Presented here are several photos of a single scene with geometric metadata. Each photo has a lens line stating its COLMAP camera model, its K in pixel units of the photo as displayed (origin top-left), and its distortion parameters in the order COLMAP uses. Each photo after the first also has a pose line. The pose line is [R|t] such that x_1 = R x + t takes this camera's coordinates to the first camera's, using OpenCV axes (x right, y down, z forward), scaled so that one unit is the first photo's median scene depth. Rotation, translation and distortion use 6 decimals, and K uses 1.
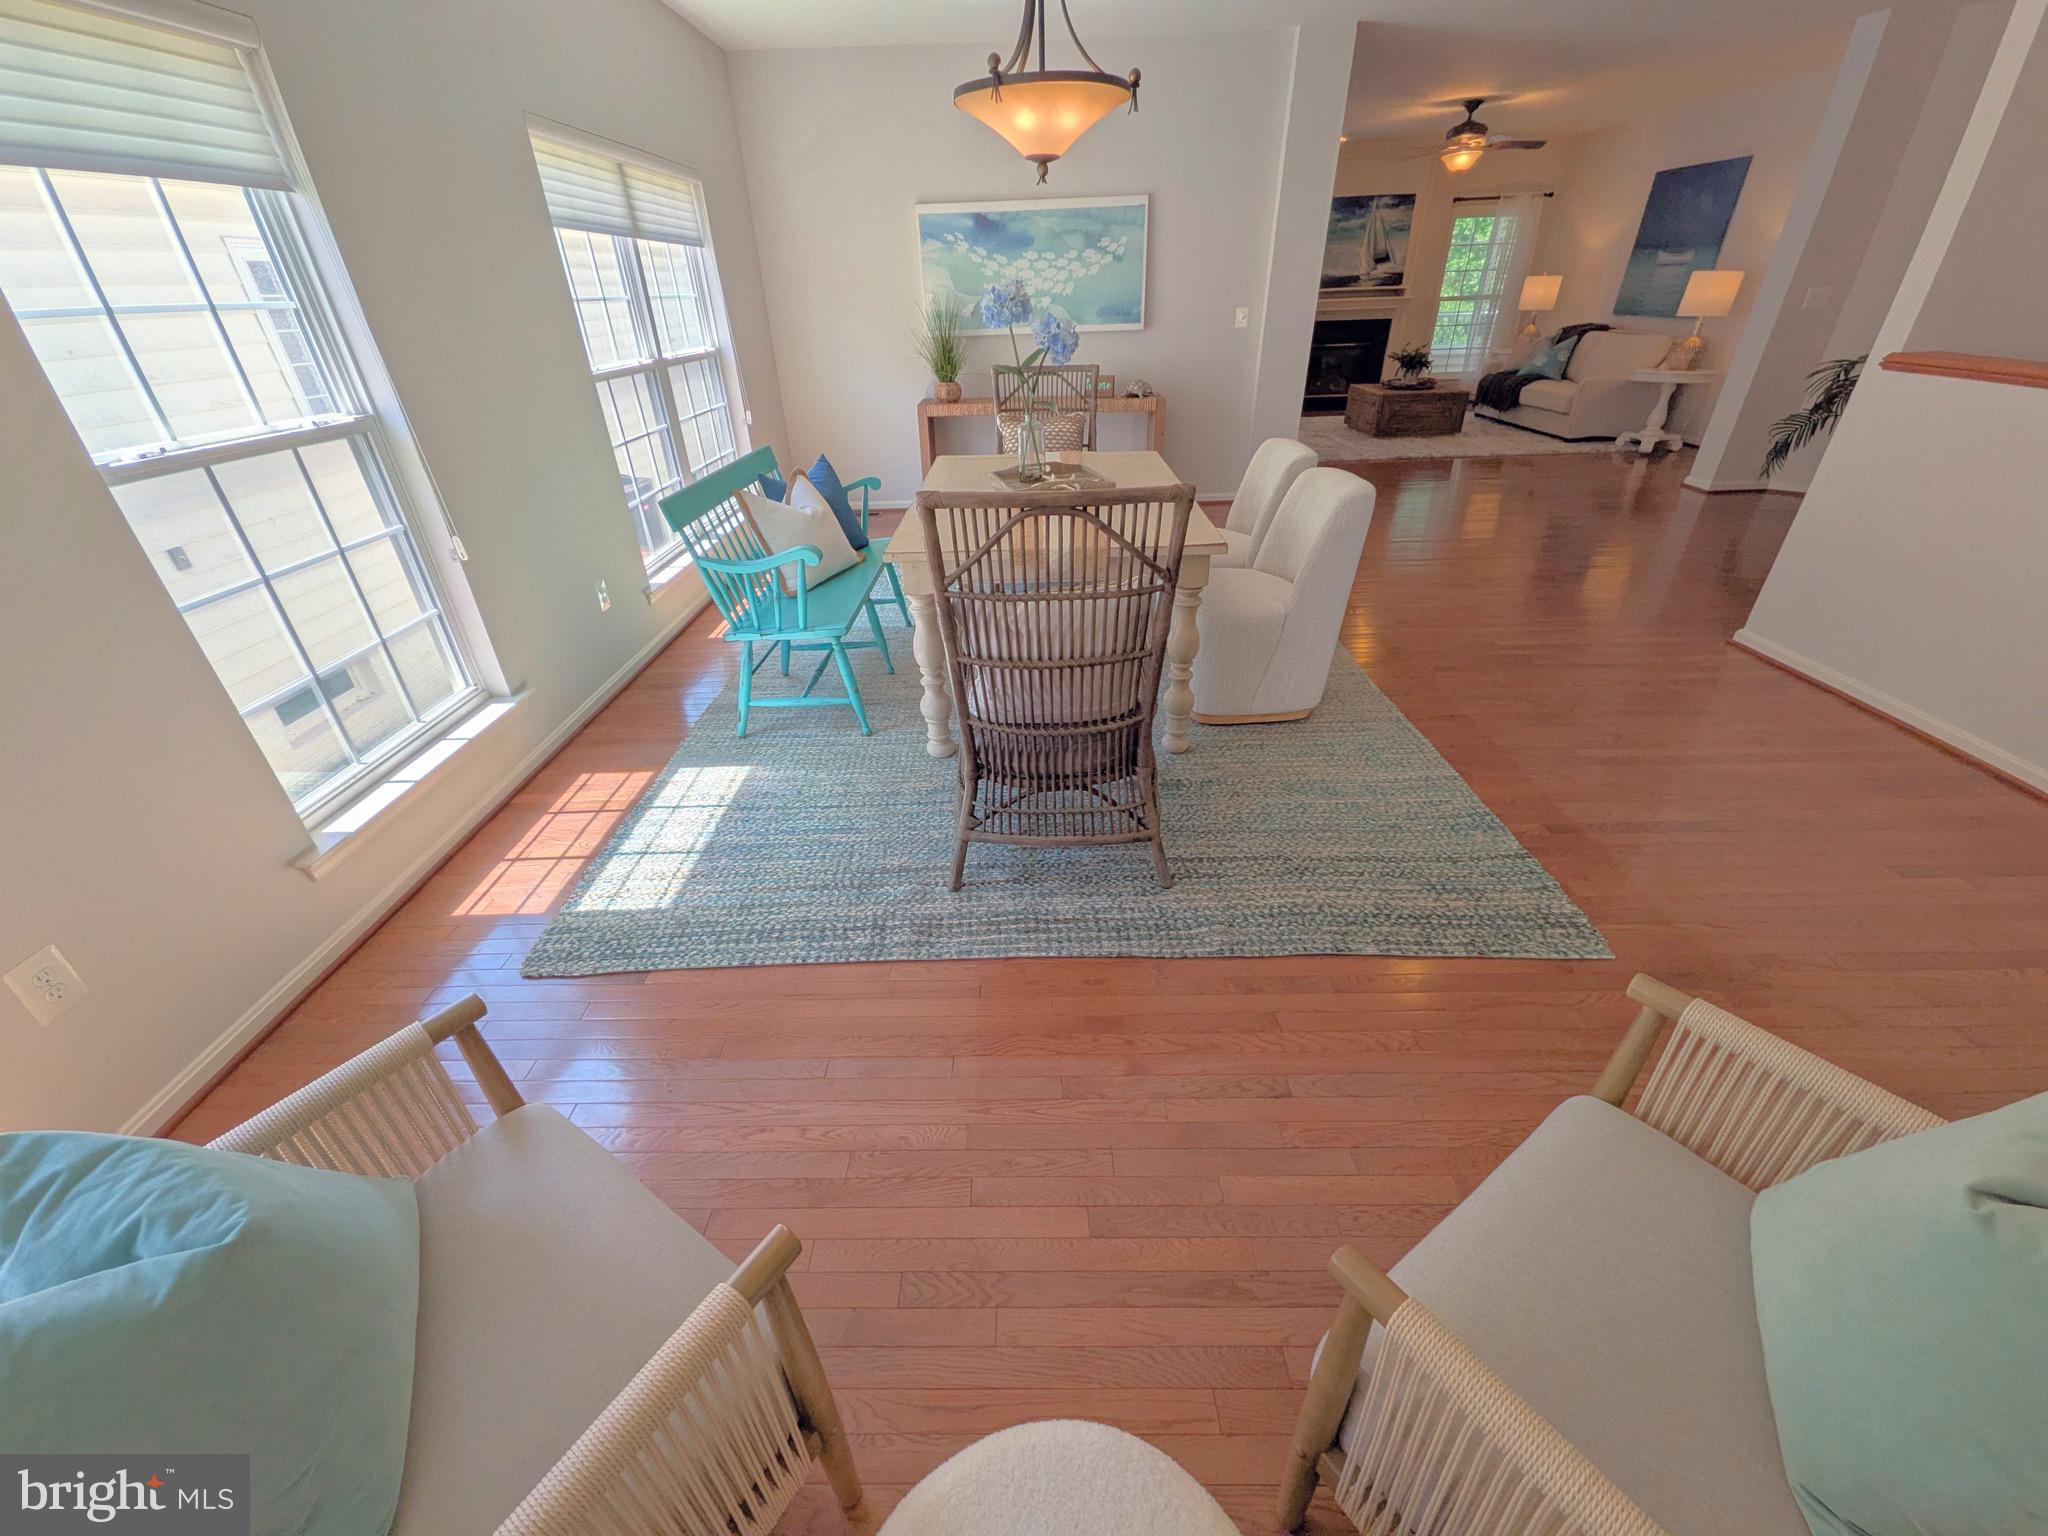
lens RADIAL K [[808.1, 0, 1018.1], [0, 808.1, 768.1], [0, 0, 1]] dist [0.006716, -0.000738]
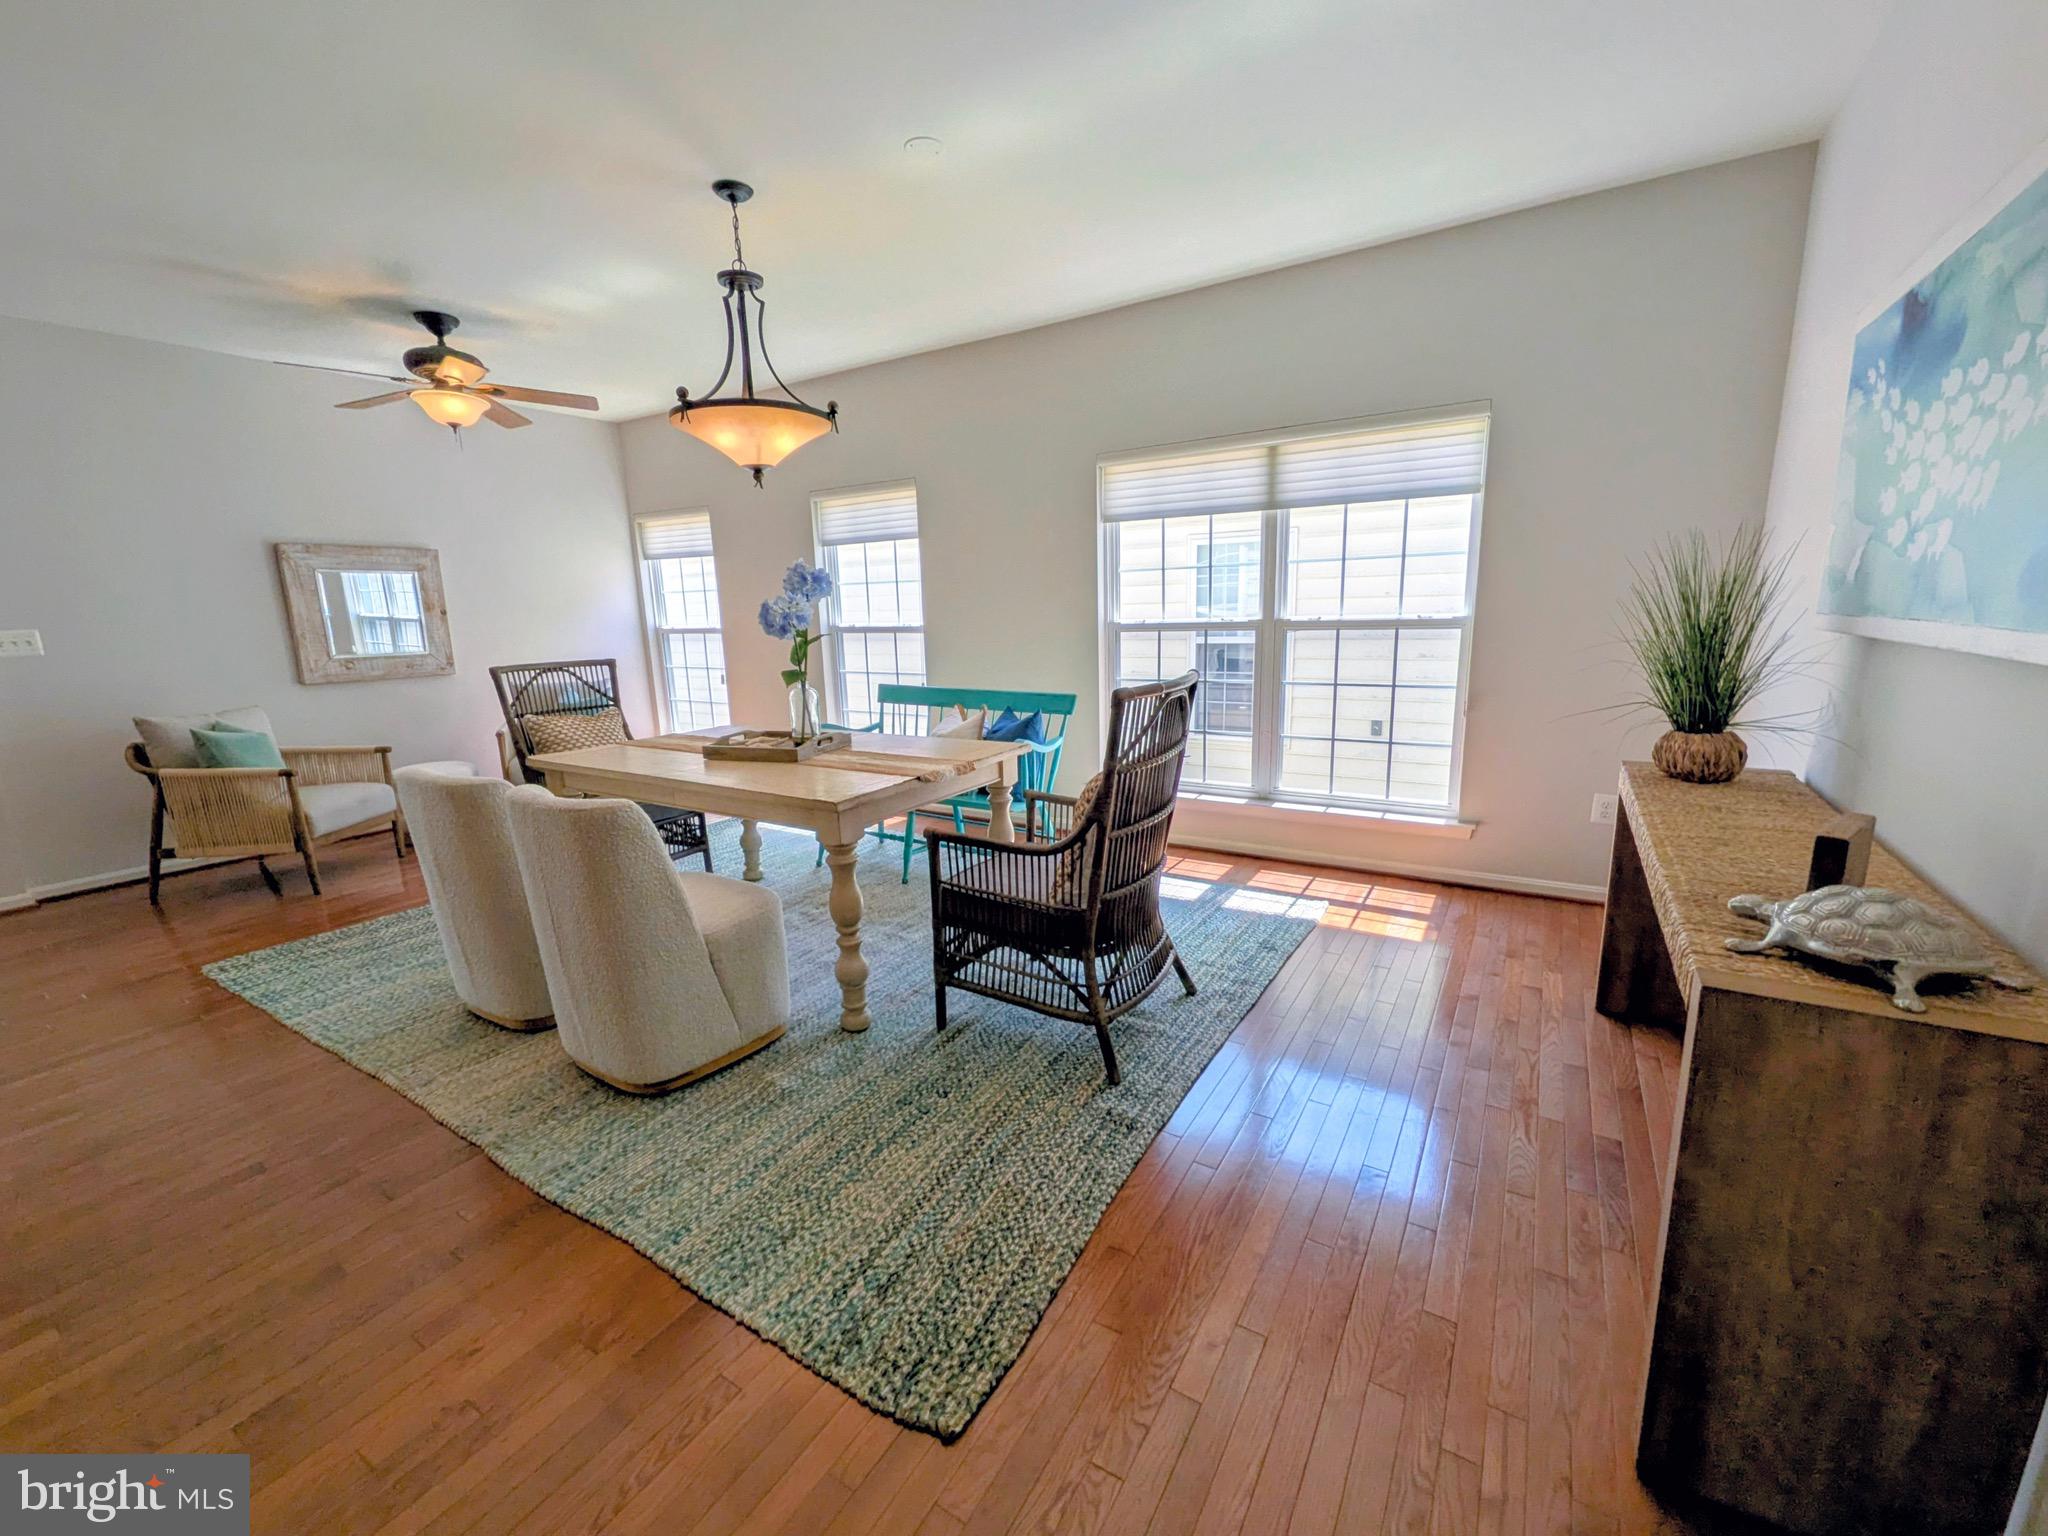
lens RADIAL K [[817.3, 0, 1020.0], [0, 817.3, 771.2], [0, 0, 1]] dist [0.004608, -0.000147]
pose [[-0.517672, 0.213099, -0.828616, 0.436491], [-0.400366, 0.795570, 0.454726, -0.539325], [0.756124, 0.567149, -0.326526, 0.941844]]
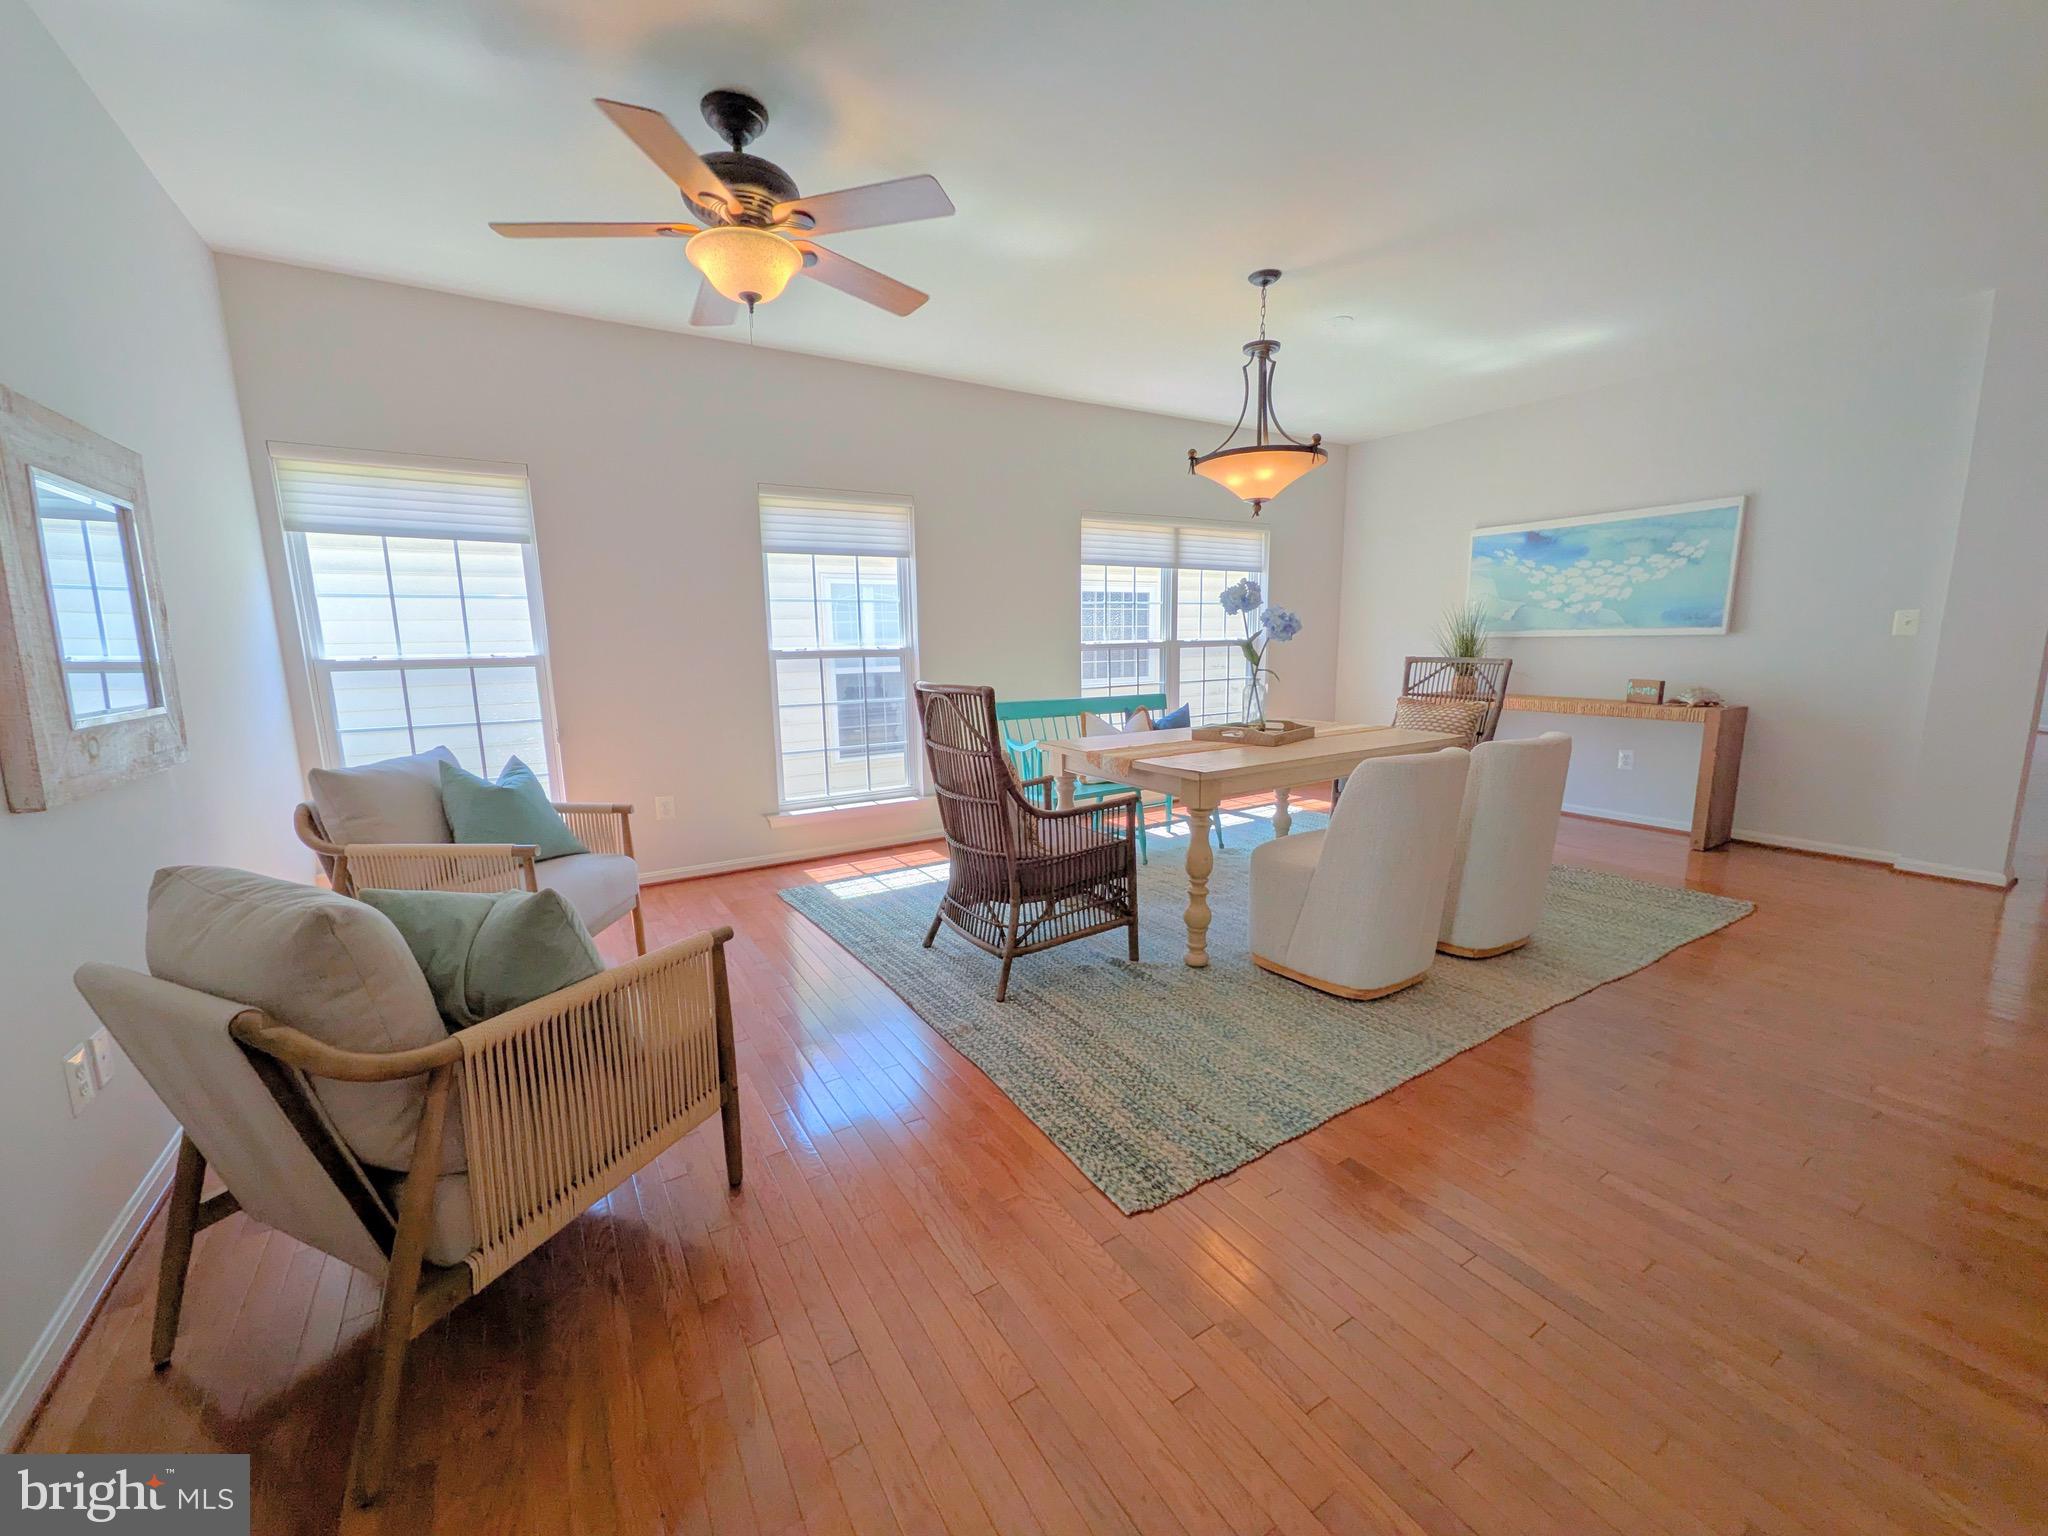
lens RADIAL K [[809.1, 0, 1018.0], [0, 809.1, 768.3], [0, 0, 1]] dist [-0.000641, 0.006494]
pose [[0.537057, 0.156706, -0.828862, 0.501057], [-0.429252, 0.896630, -0.108614, -0.021351], [0.726162, 0.414123, 0.548808, 0.083446]]
